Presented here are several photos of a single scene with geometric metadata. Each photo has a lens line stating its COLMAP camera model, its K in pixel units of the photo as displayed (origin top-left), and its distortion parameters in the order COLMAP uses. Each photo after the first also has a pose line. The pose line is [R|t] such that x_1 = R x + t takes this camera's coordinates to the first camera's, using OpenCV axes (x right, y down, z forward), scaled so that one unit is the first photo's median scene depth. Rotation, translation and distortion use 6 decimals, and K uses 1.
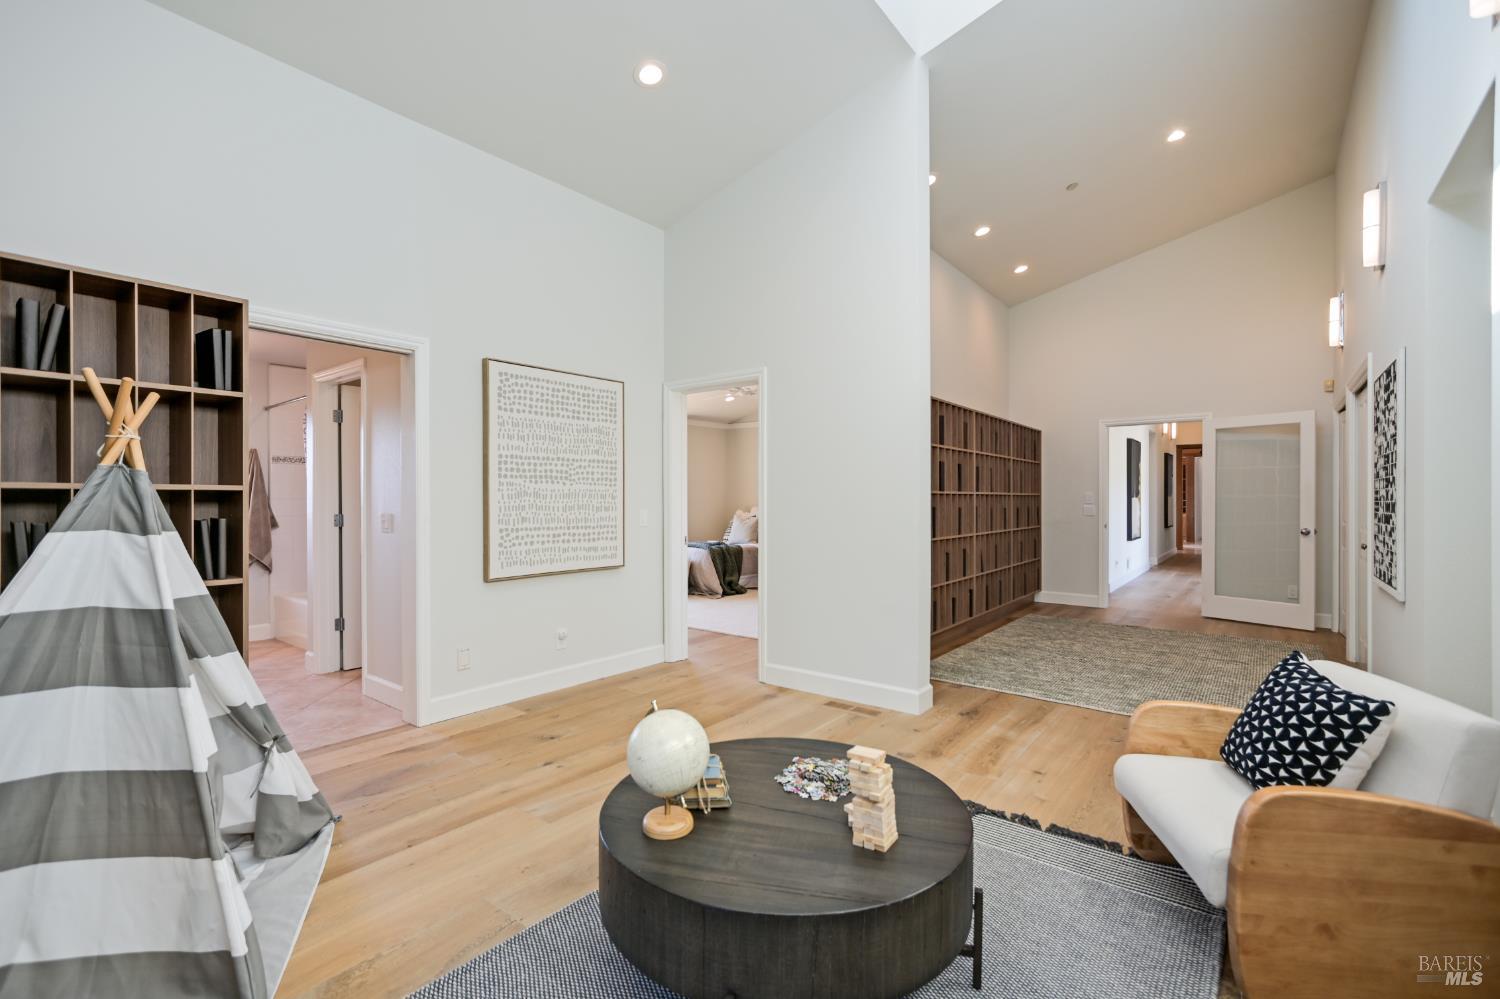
lens RADIAL K [[658.0, 0, 750.8], [0, 658.0, 500.2], [0, 0, 1]] dist [-0.000022, 0.000000]
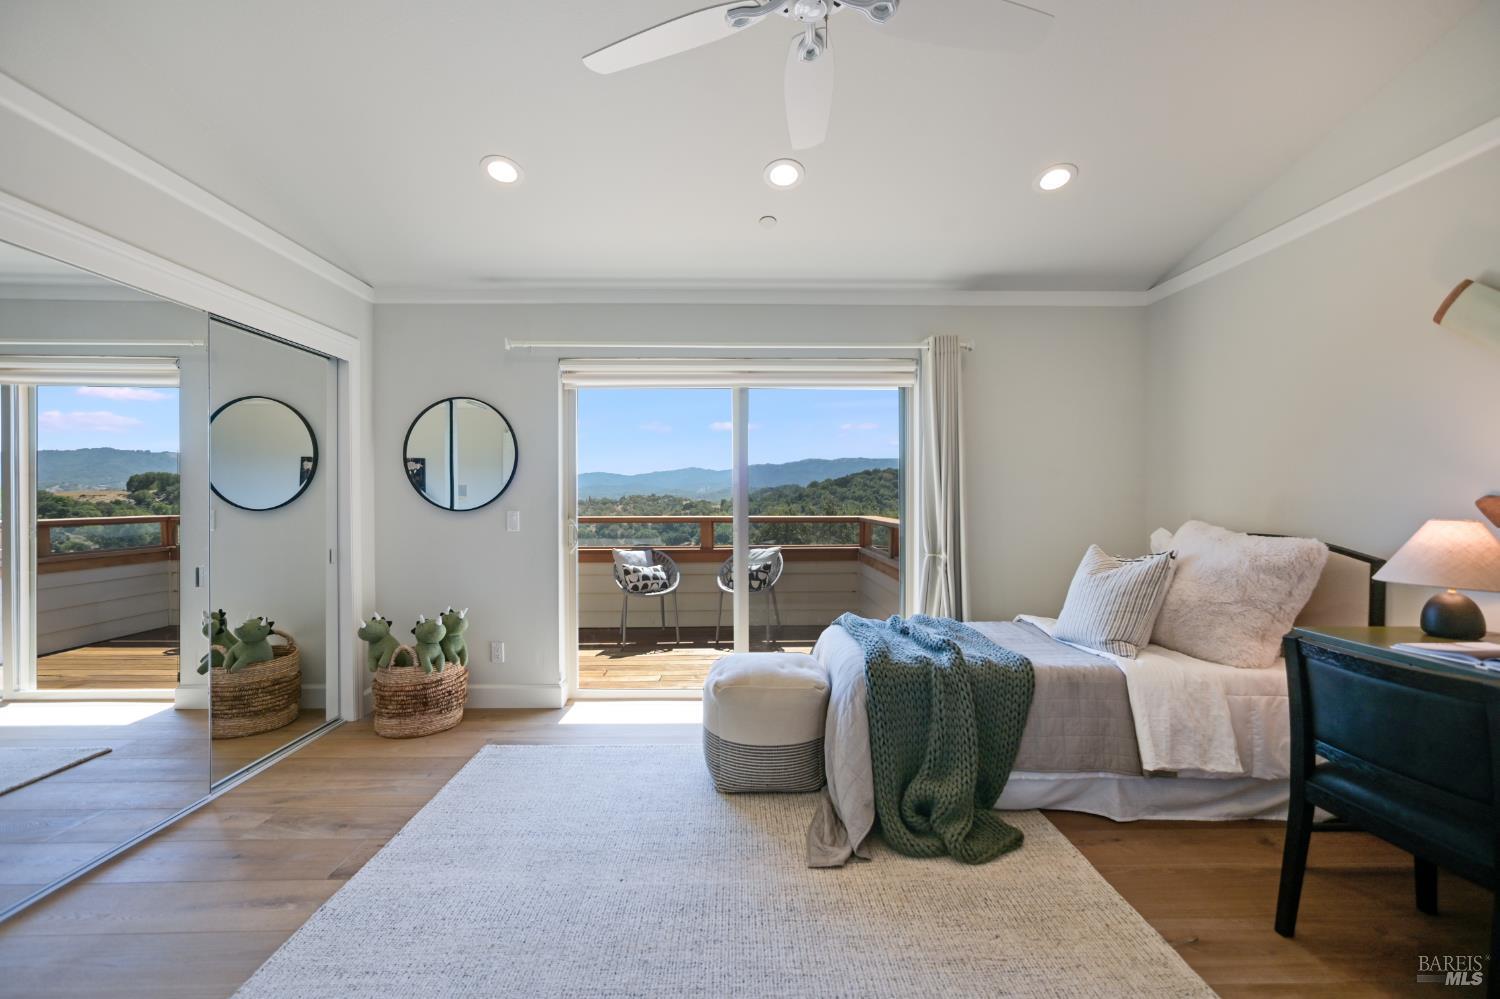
lens RADIAL K [[635.3, 0, 748.9], [0, 635.3, 499.4], [0, 0, 1]] dist [-0.013235, 0.002782]
pose [[0.636053, 0.007541, -0.771609, 0.120119], [-0.004726, 0.999972, 0.005878, -0.000878], [0.771631, -0.000092, 0.636070, 0.766250]]
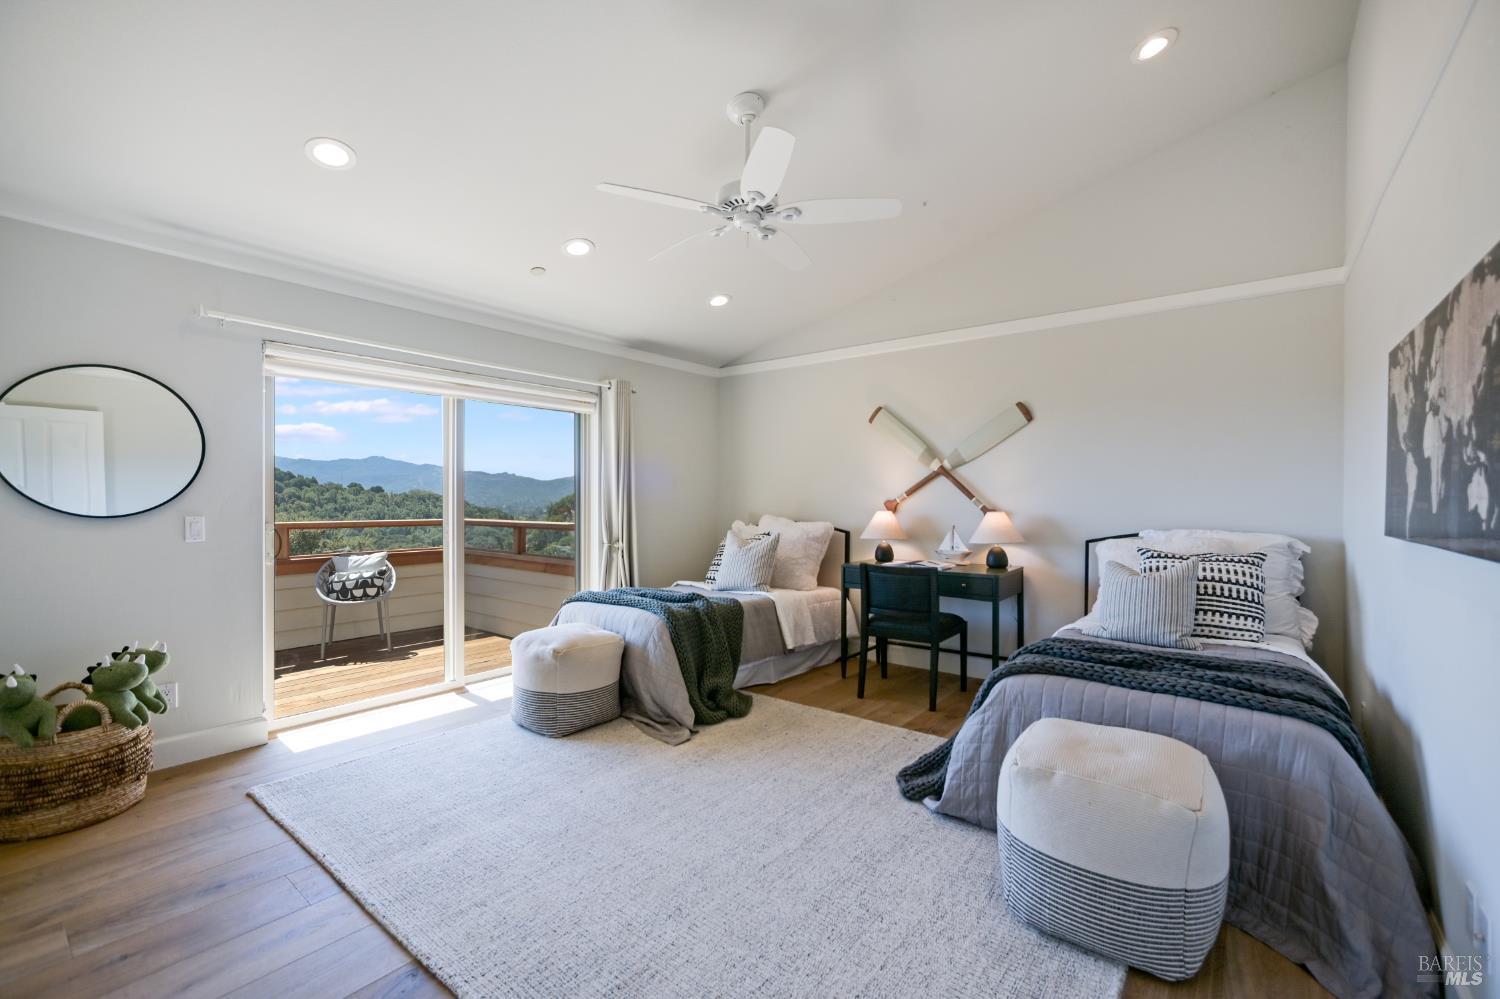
lens RADIAL K [[635.3, 0, 754.4], [0, 635.3, 499.6], [0, 0, 1]] dist [-0.013235, 0.002782]
pose [[0.999969, 0.007812, 0.001319, -0.005719], [-0.007808, 0.999964, -0.003183, -0.000889], [-0.001344, 0.003172, 0.999994, 0.570410]]
